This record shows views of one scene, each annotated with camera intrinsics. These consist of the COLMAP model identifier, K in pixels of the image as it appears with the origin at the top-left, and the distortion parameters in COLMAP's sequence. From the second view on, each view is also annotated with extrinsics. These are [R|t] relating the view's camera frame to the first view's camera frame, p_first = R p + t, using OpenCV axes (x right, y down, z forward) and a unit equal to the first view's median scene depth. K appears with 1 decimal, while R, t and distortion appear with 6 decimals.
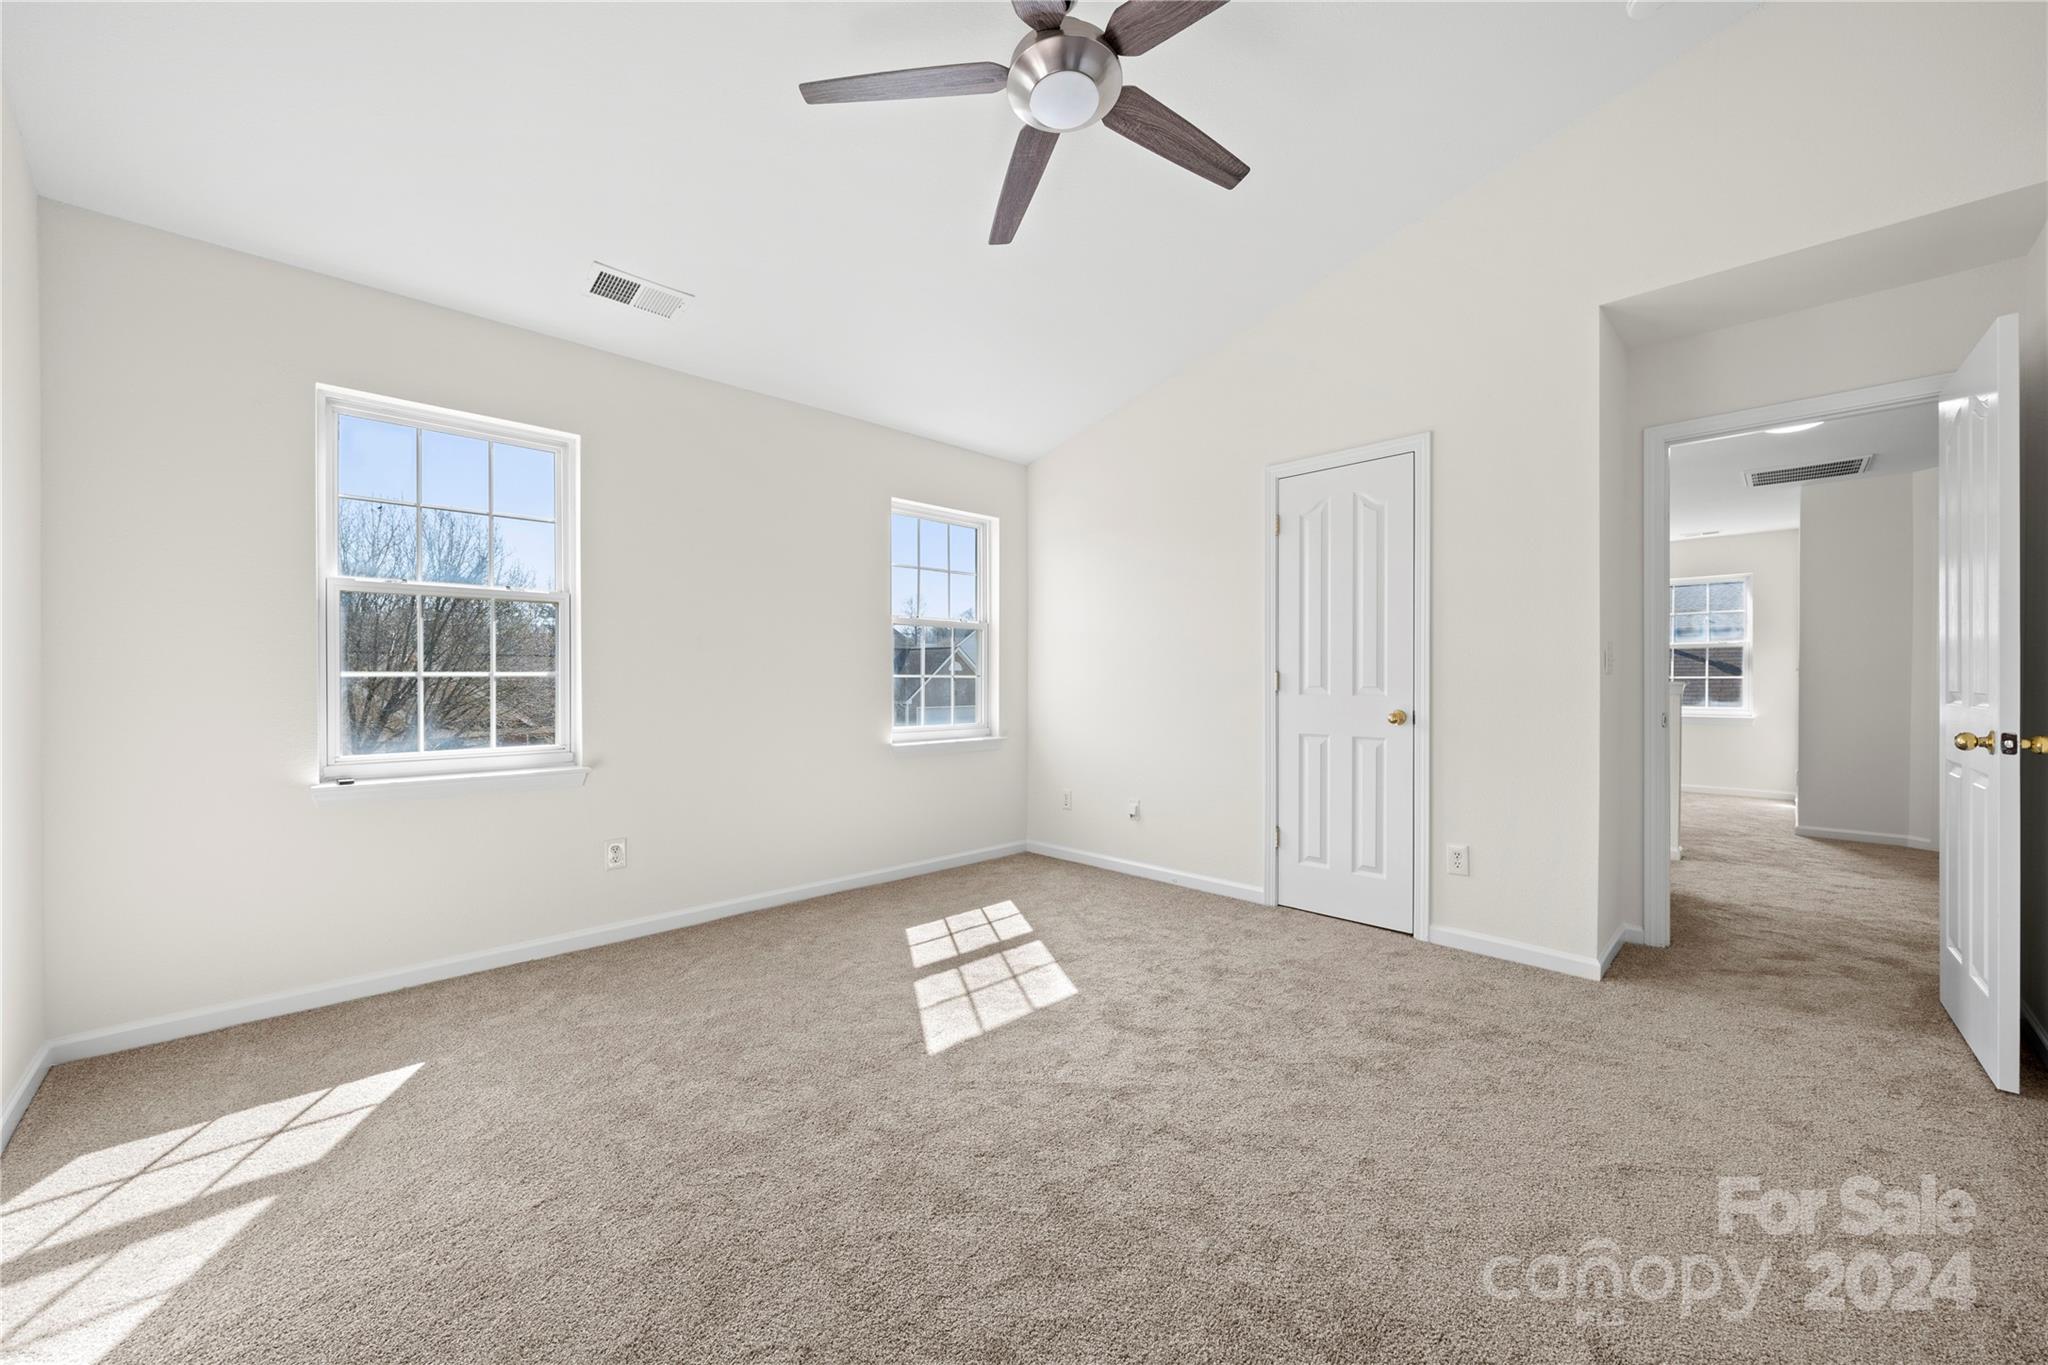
lens RADIAL K [[768.8, 0, 1020.4], [0, 768.8, 690.2], [0, 0, 1]] dist [-0.001194, -0.000948]
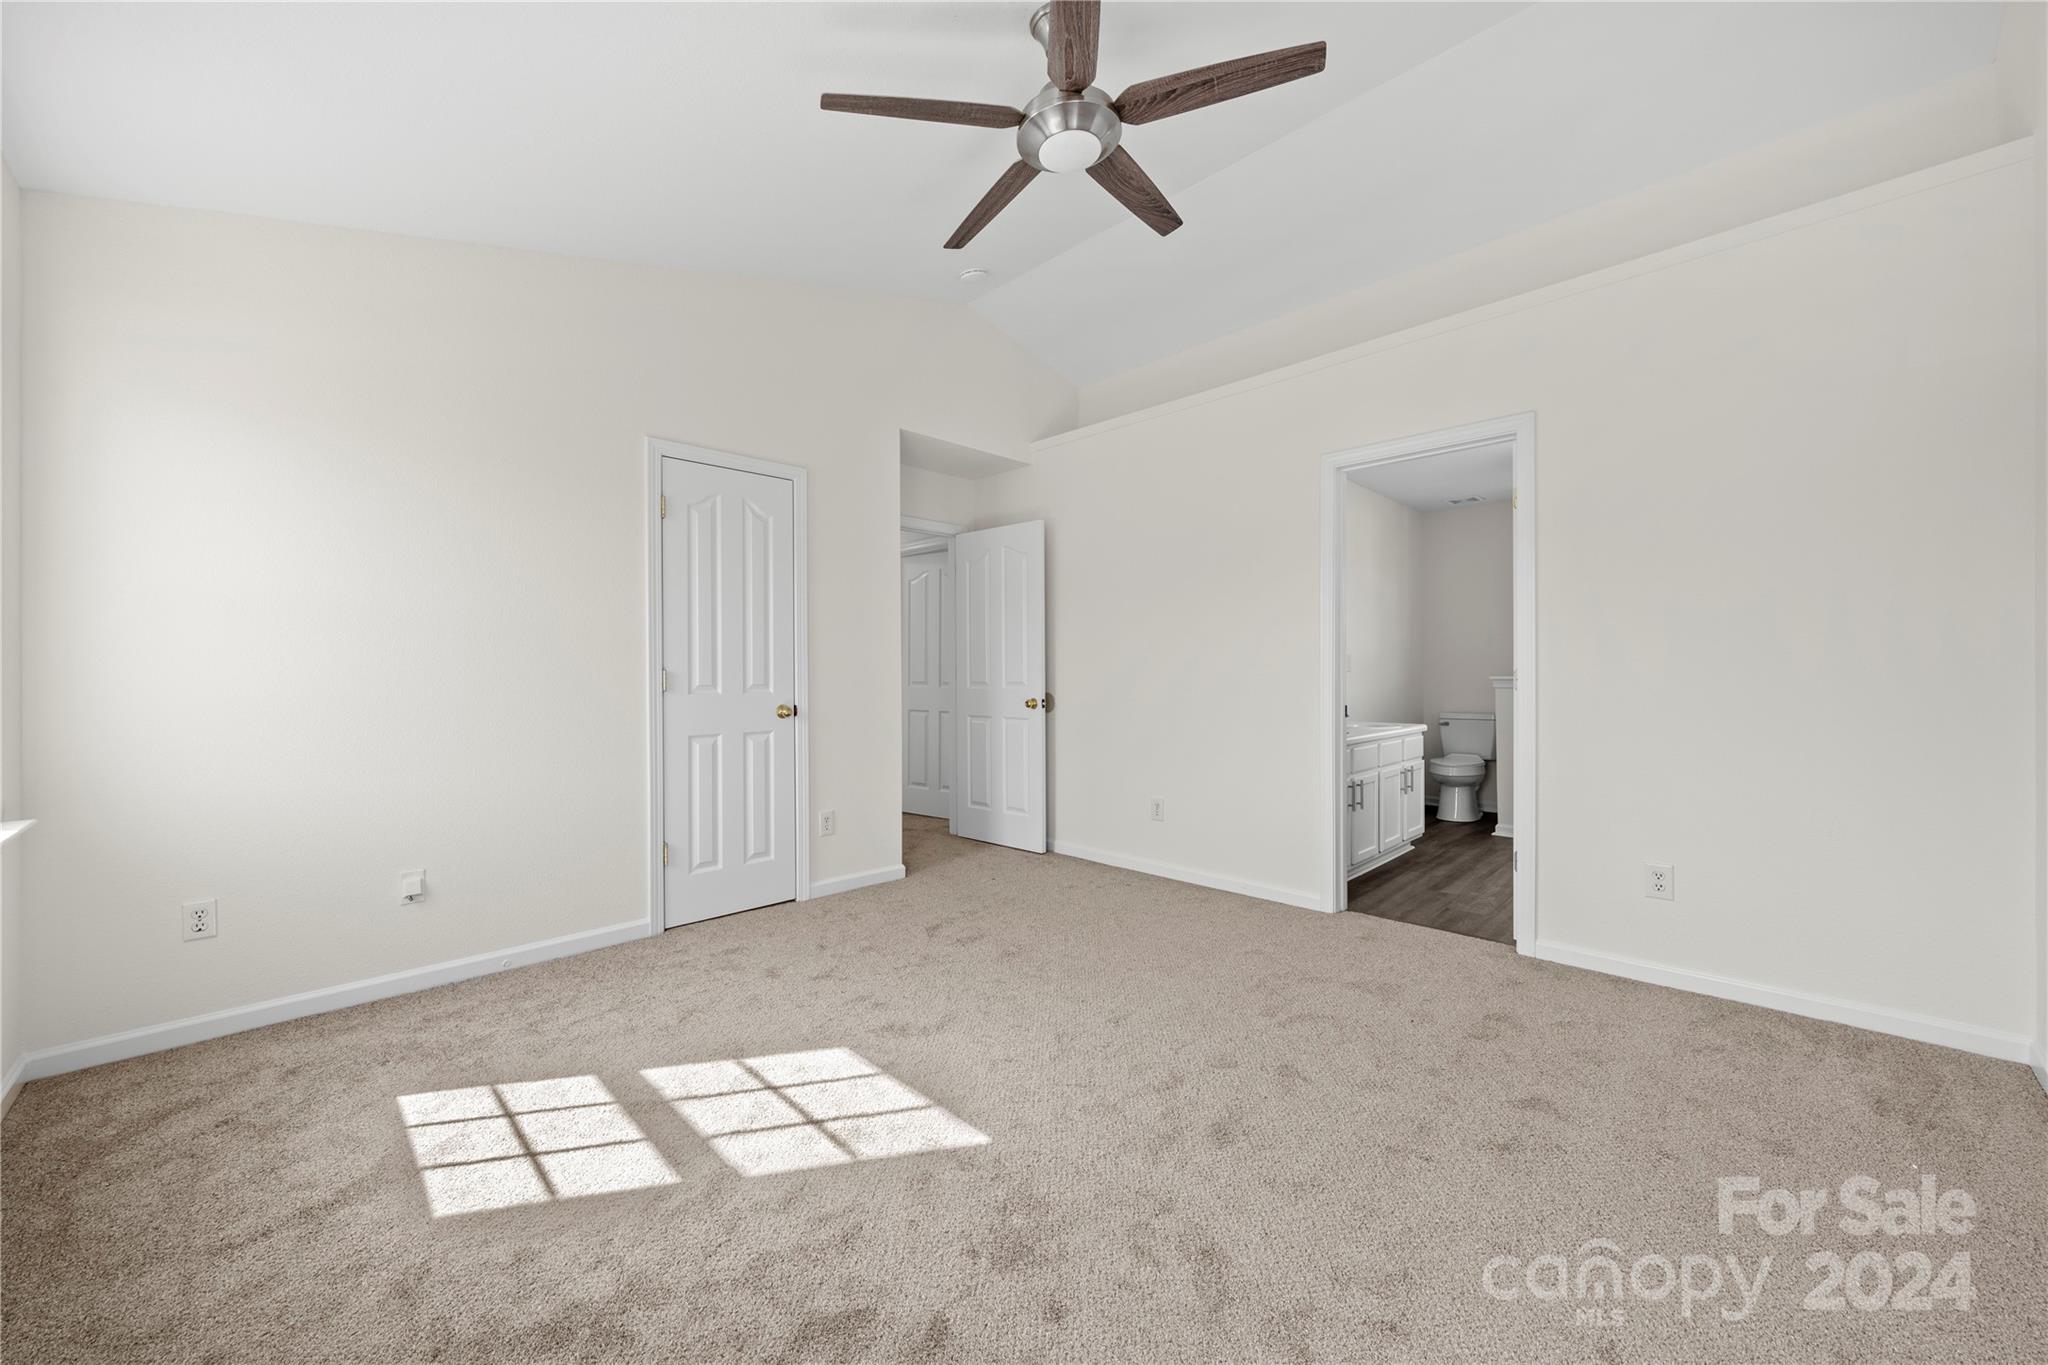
lens RADIAL K [[768.8, 0, 1014.3], [0, 768.8, 684.3], [0, 0, 1]] dist [-0.001194, -0.000948]
pose [[-0.011648, -0.011171, 0.999870, -0.627106], [0.018350, 0.999767, 0.011384, -0.010102], [-0.999764, 0.018480, -0.011440, 0.663795]]
